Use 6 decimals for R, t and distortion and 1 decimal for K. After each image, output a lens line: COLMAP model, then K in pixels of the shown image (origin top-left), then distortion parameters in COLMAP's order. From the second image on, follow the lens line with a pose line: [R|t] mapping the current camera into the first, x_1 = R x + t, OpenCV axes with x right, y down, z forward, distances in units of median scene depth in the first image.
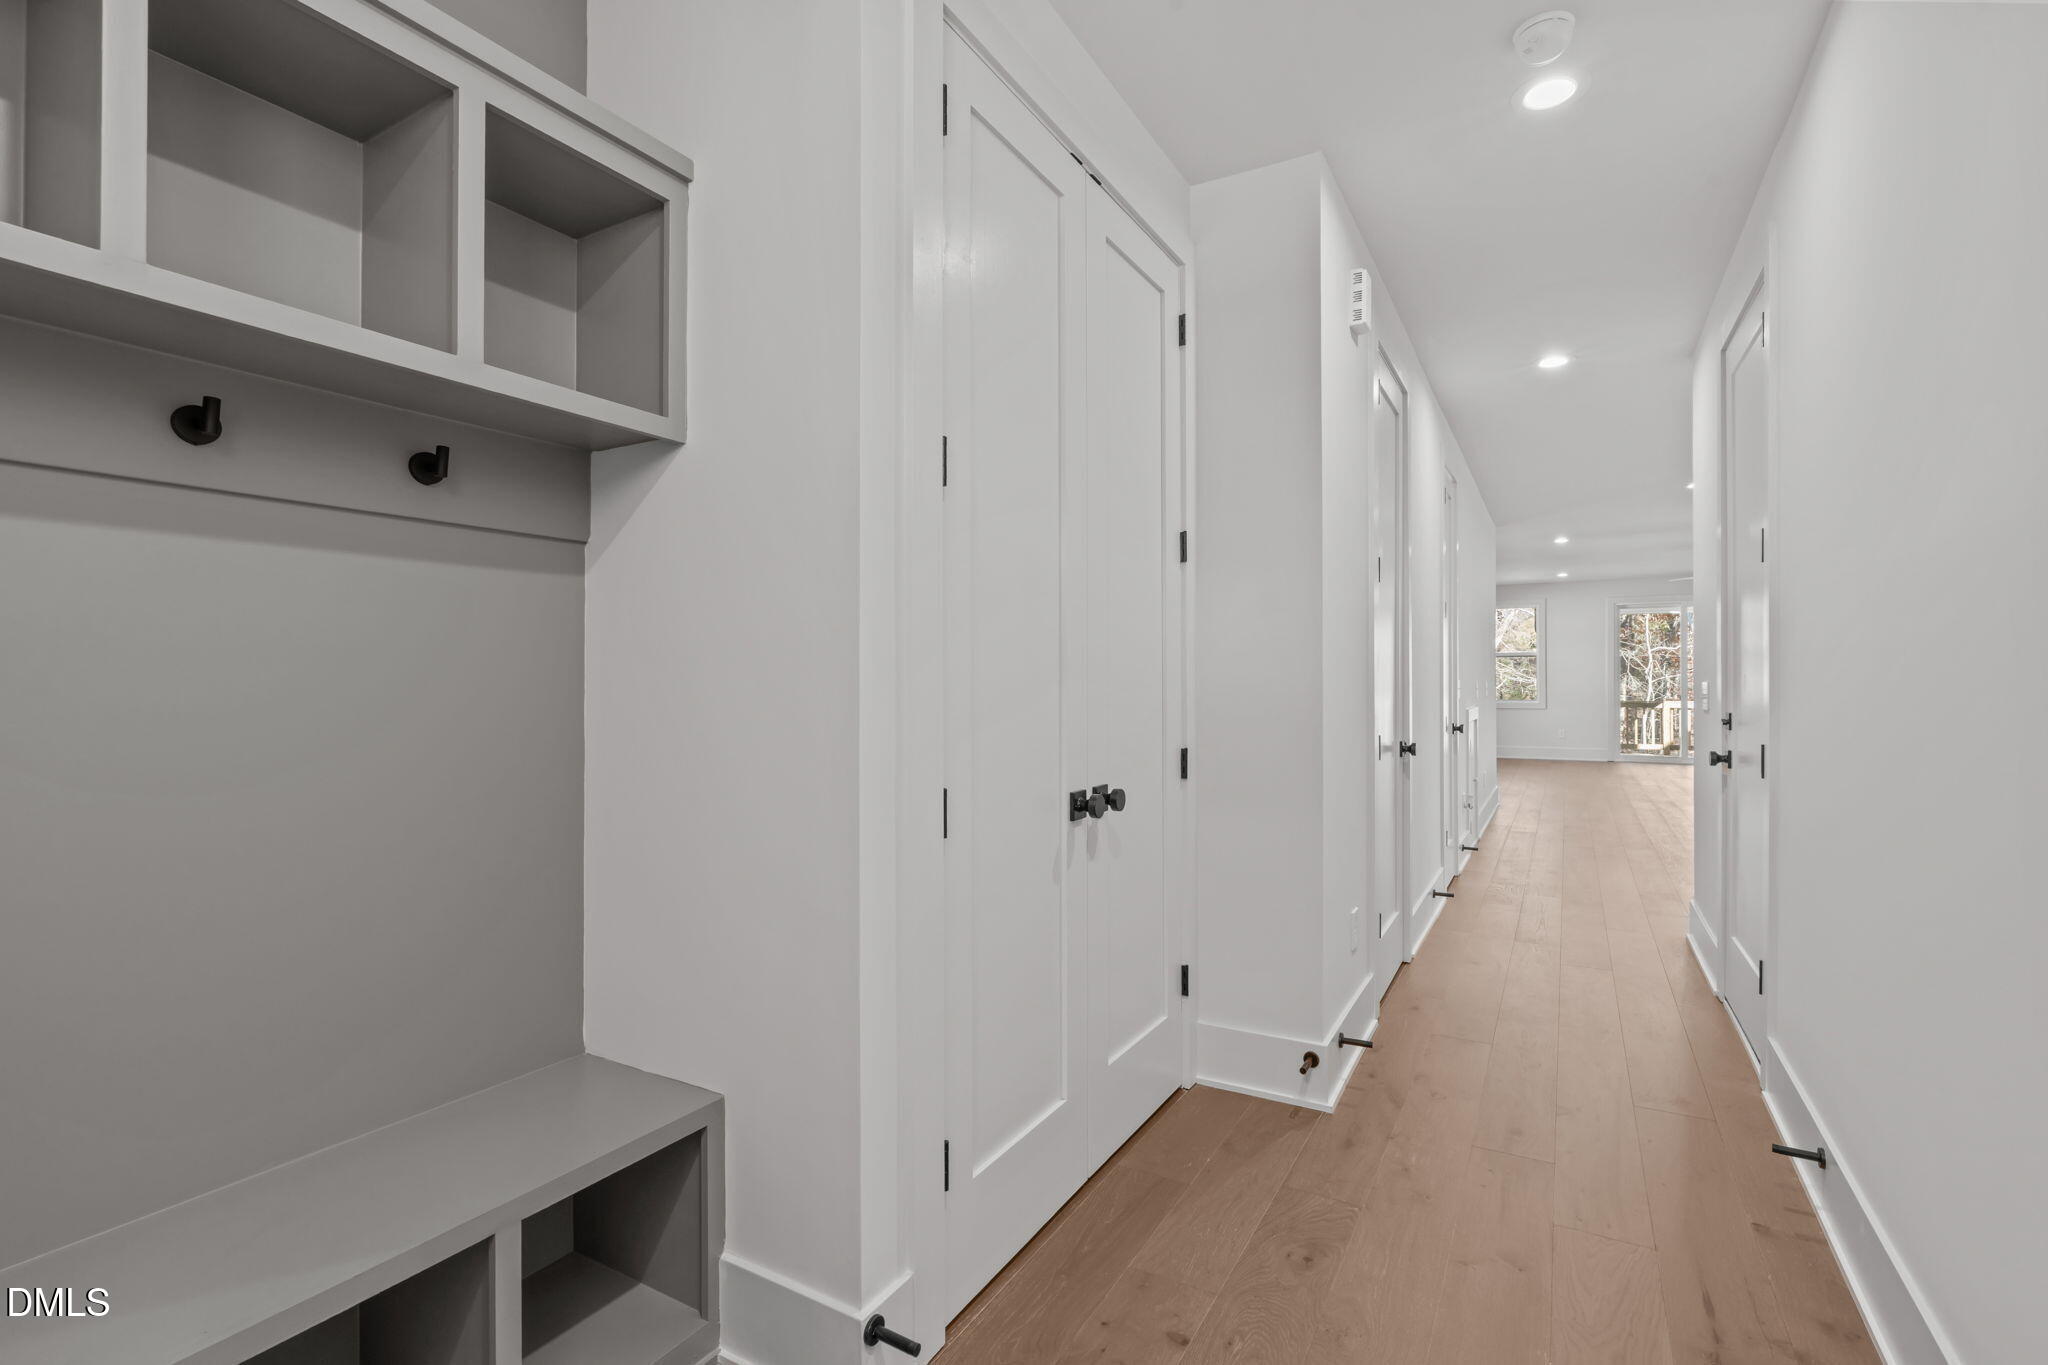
lens RADIAL K [[924.6, 0, 1026.1], [0, 924.6, 686.9], [0, 0, 1]] dist [-0.000500, 0.000059]
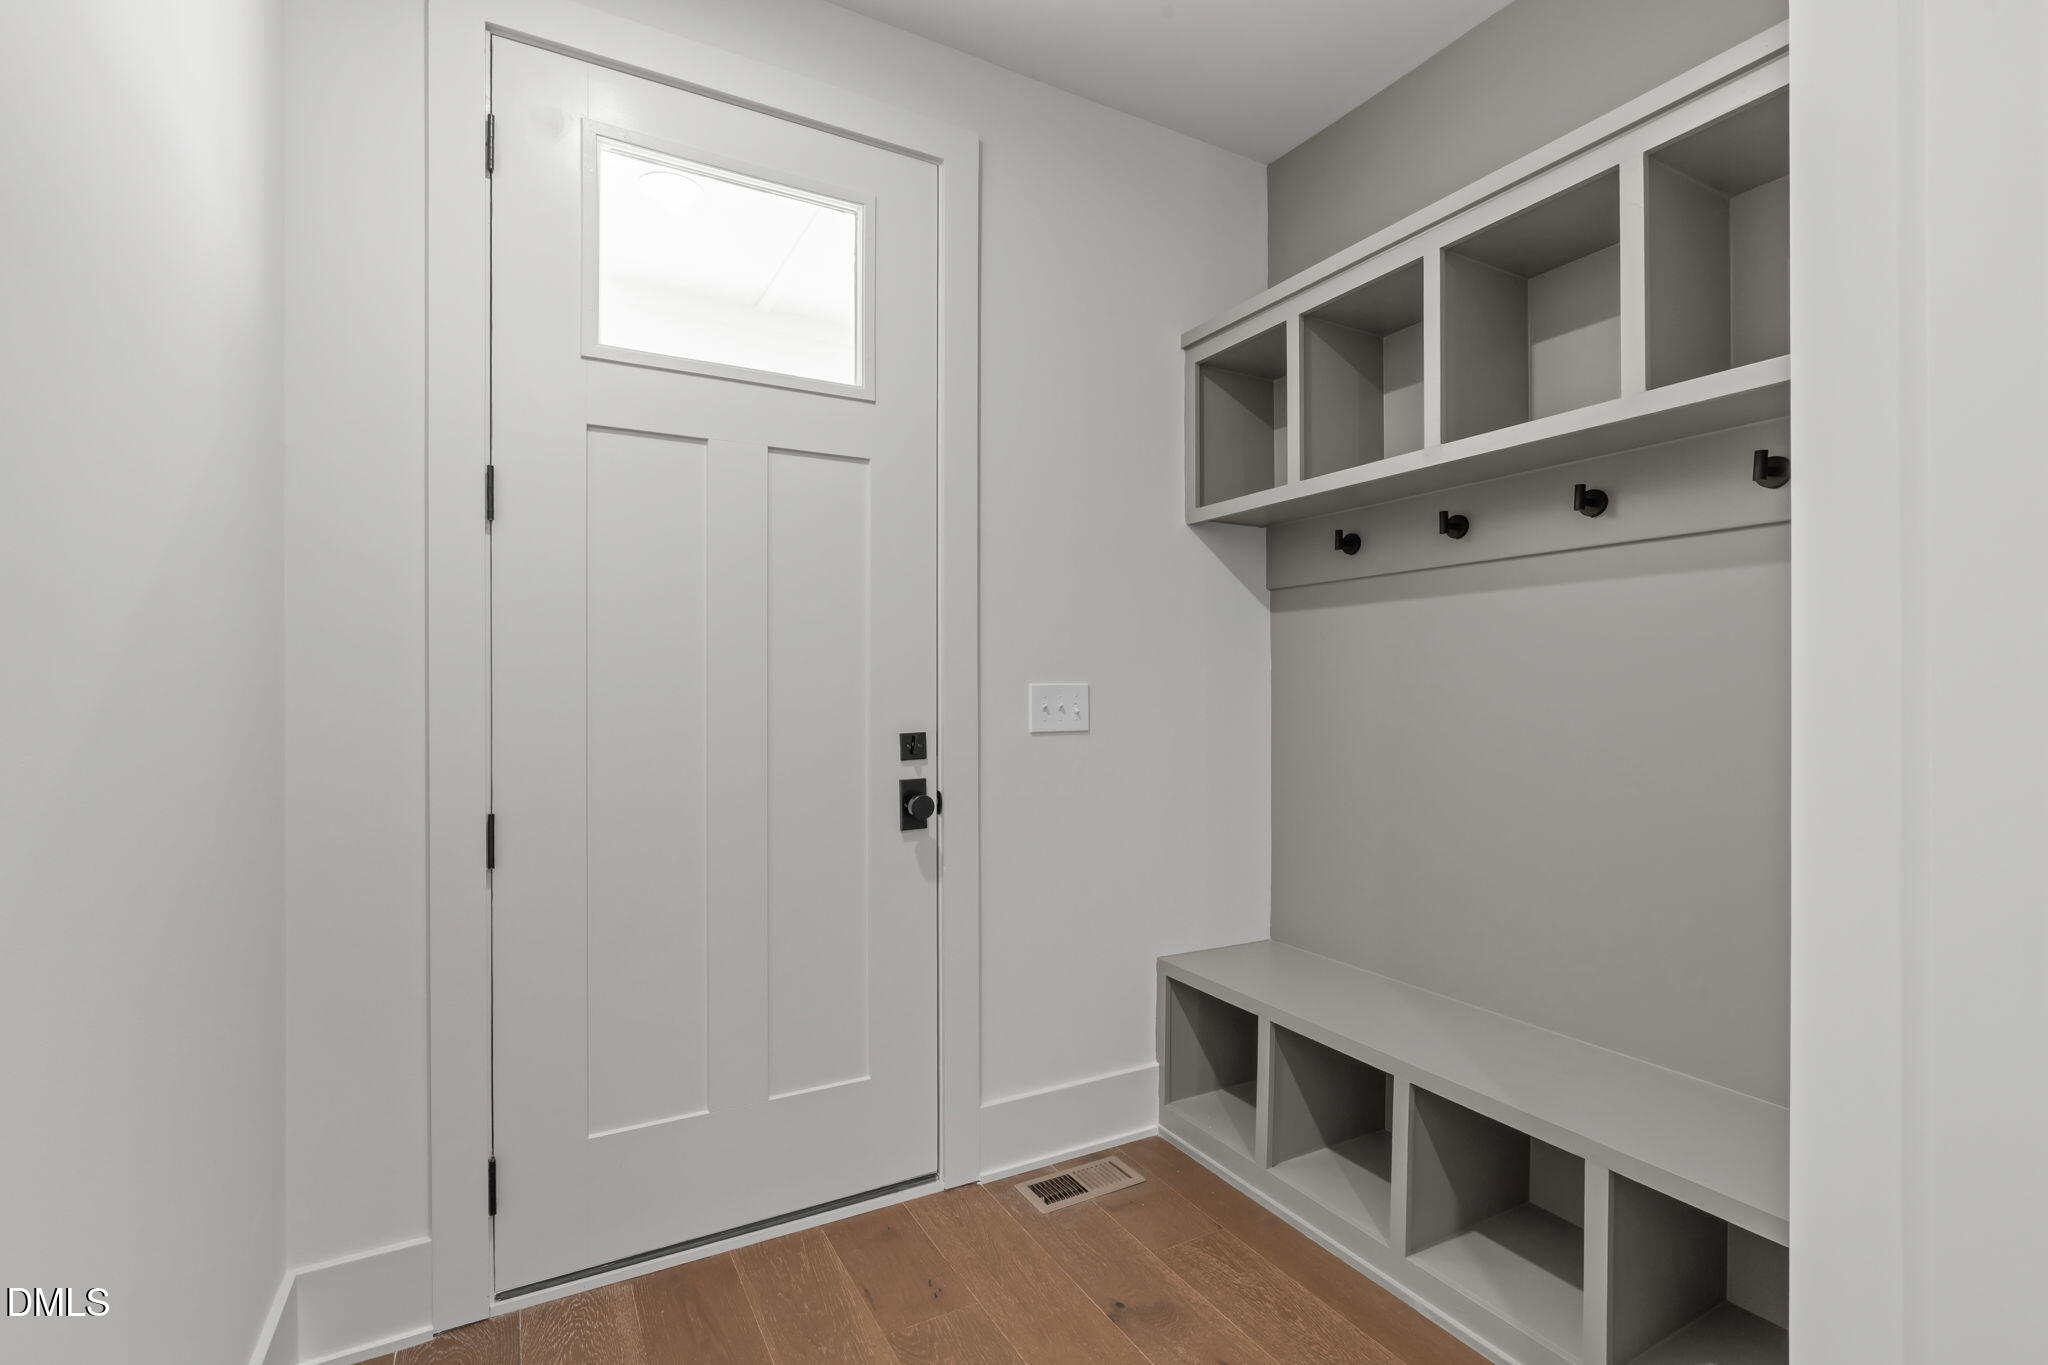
lens RADIAL K [[924.6, 0, 1026.1], [0, 924.6, 686.9], [0, 0, 1]] dist [-0.000500, 0.000059]
pose [[-0.508466, 0.001587, -0.861080, 0.752999], [0.005568, 0.999983, -0.001445, -0.002486], [0.861064, -0.005530, -0.508467, 0.953062]]
